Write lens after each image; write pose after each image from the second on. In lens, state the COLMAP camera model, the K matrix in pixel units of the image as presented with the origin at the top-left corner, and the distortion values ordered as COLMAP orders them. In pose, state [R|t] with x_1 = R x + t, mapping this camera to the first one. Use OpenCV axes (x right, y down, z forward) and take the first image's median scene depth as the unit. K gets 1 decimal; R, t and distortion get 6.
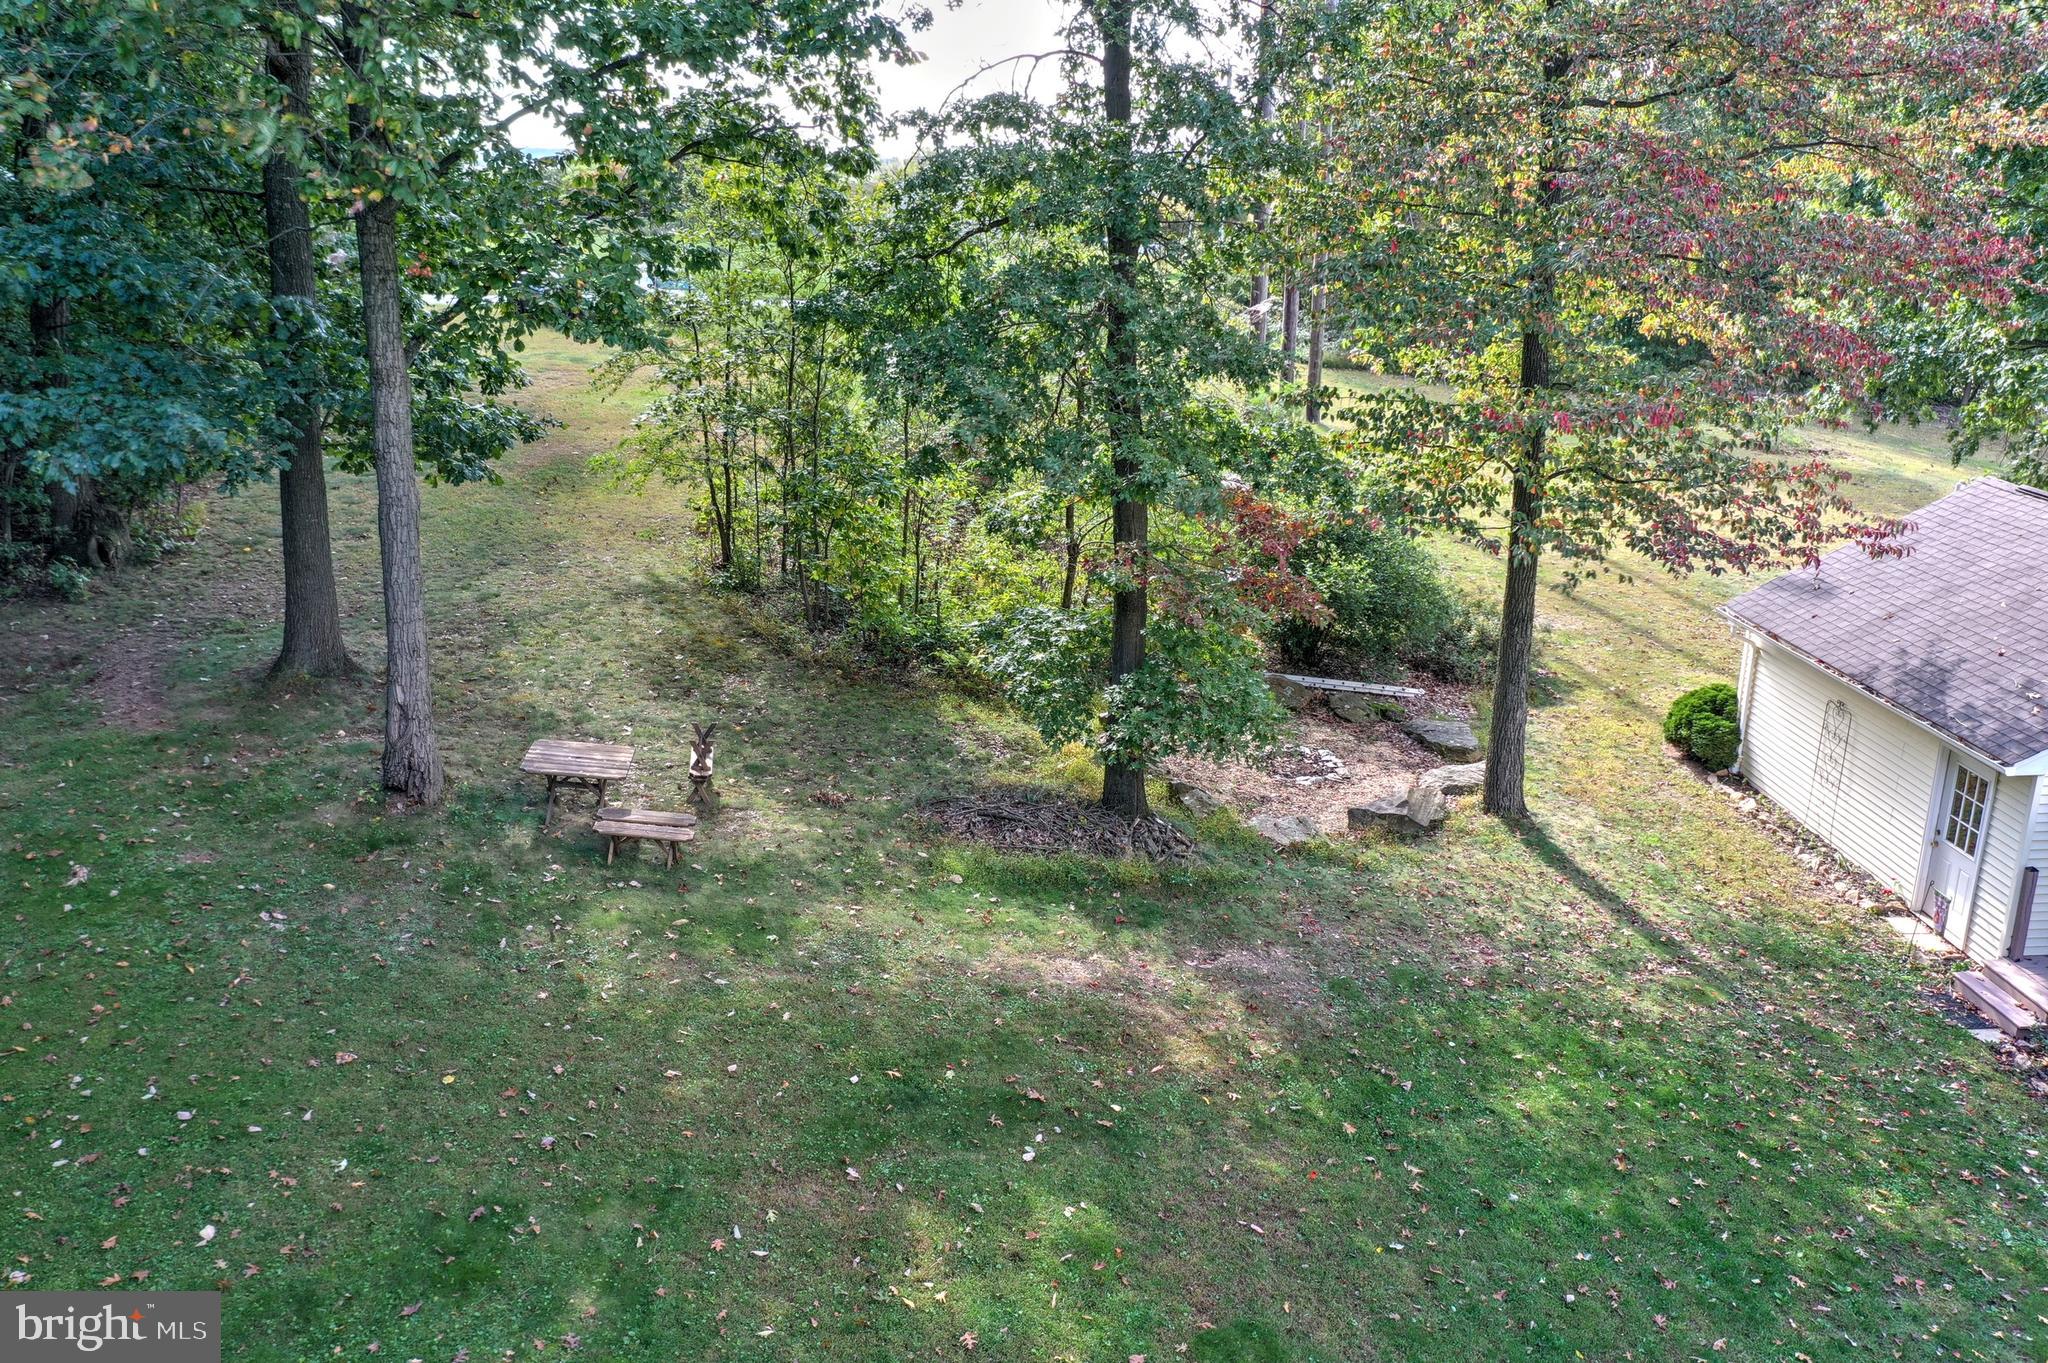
lens RADIAL K [[1642.8, 0, 1024.0], [0, 1642.8, 681.5], [0, 0, 1]] dist [-0.010627, 0.004693]
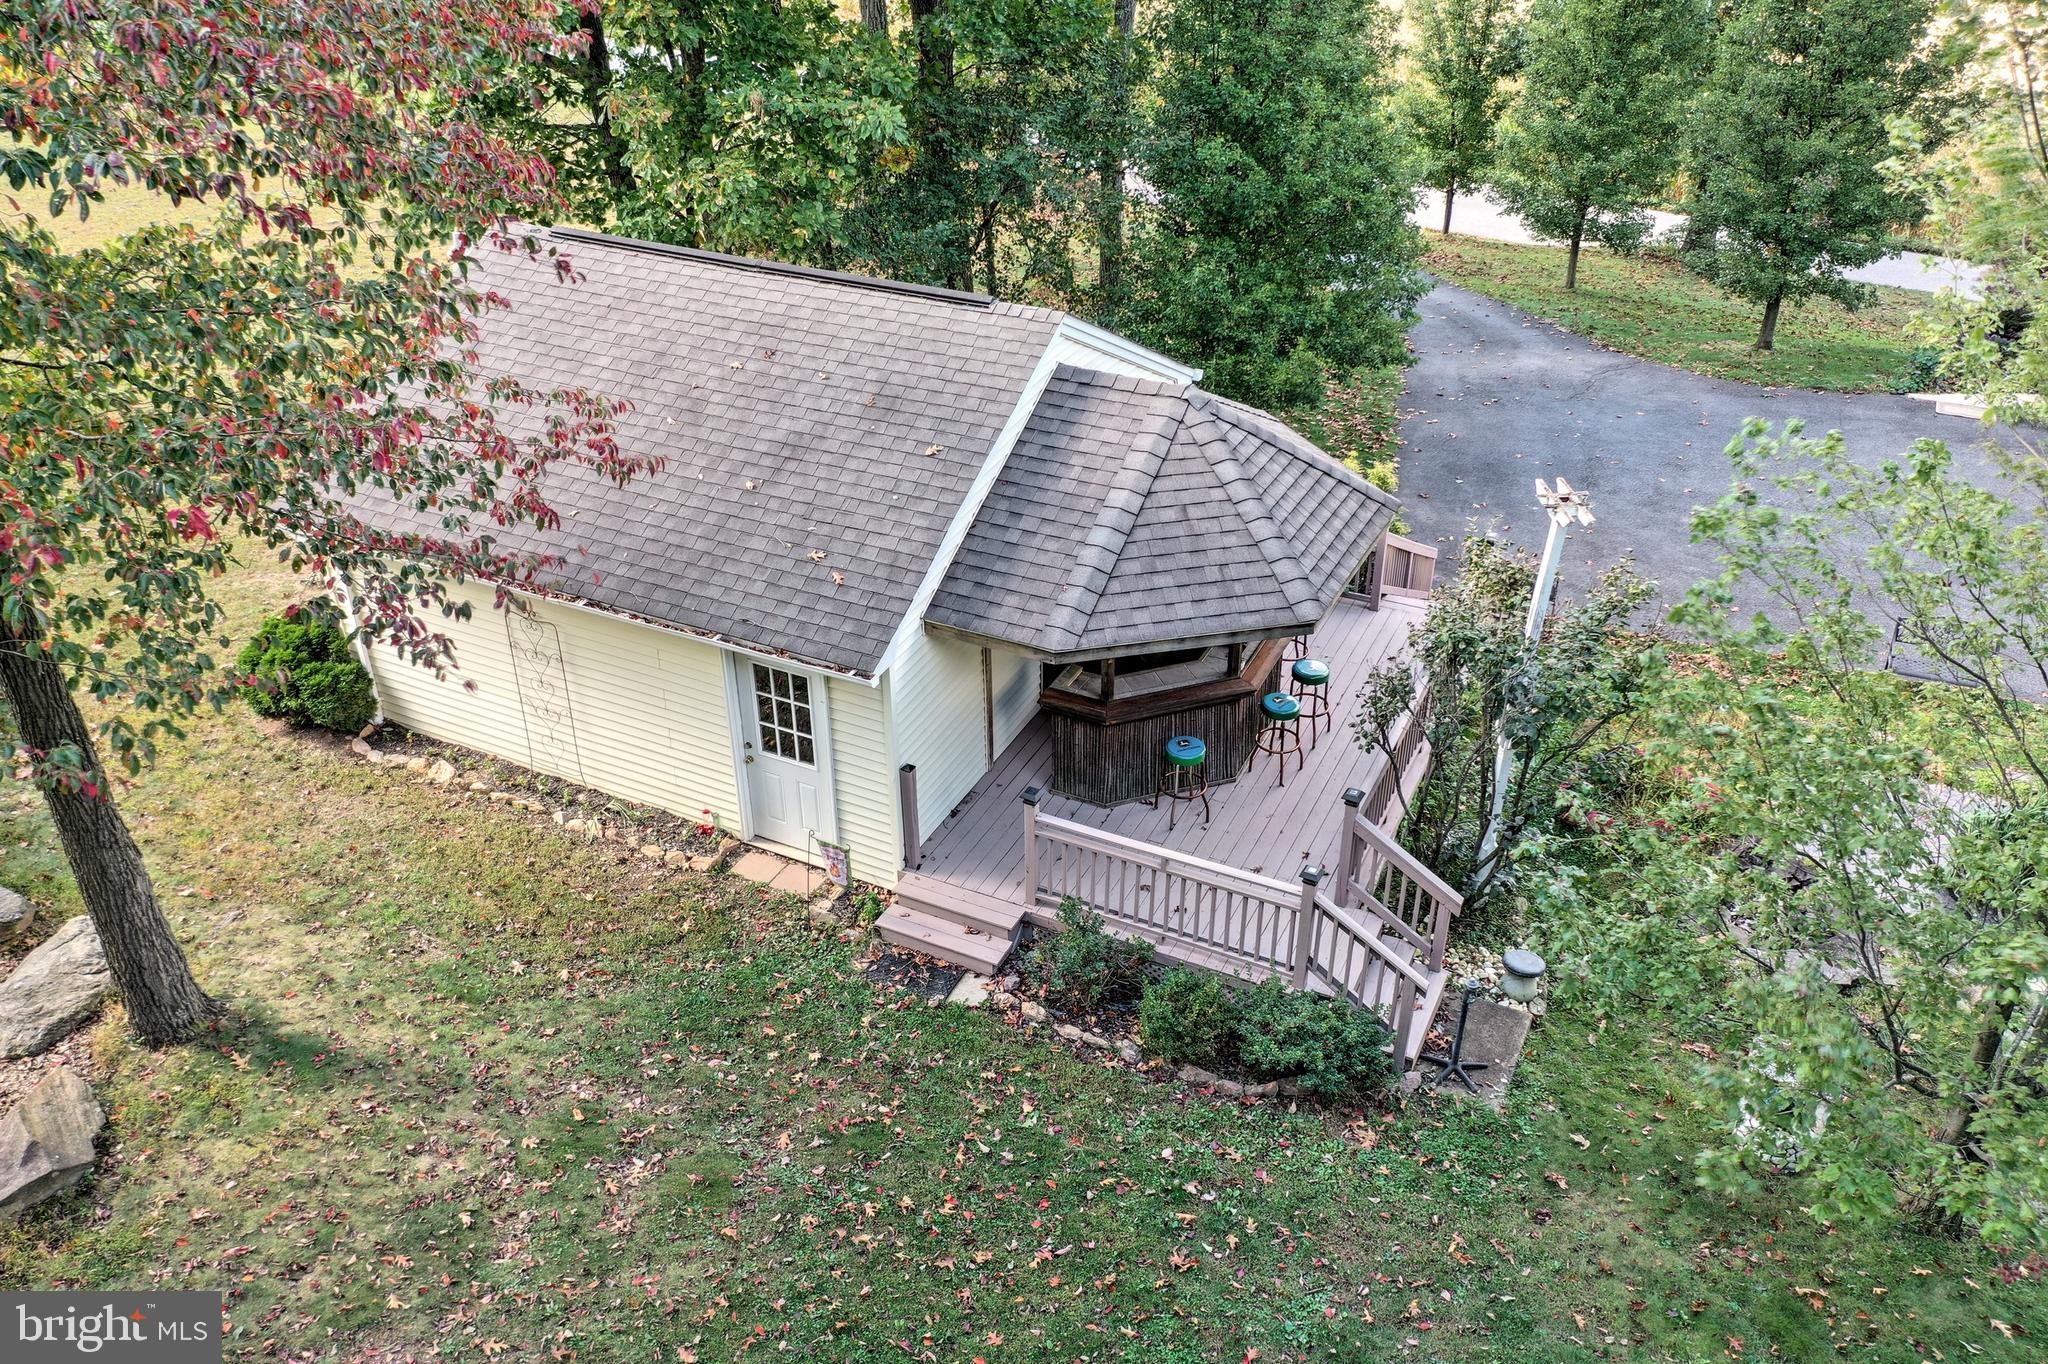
lens RADIAL K [[1642.8, 0, 1024.0], [0, 1642.8, 682.0], [0, 0, 1]] dist [-0.010627, 0.004693]
pose [[0.497842, -0.452676, 0.739755, 0.068238], [0.270362, 0.891473, 0.363567, -0.158538], [-0.824049, 0.019003, 0.566199, 0.426592]]
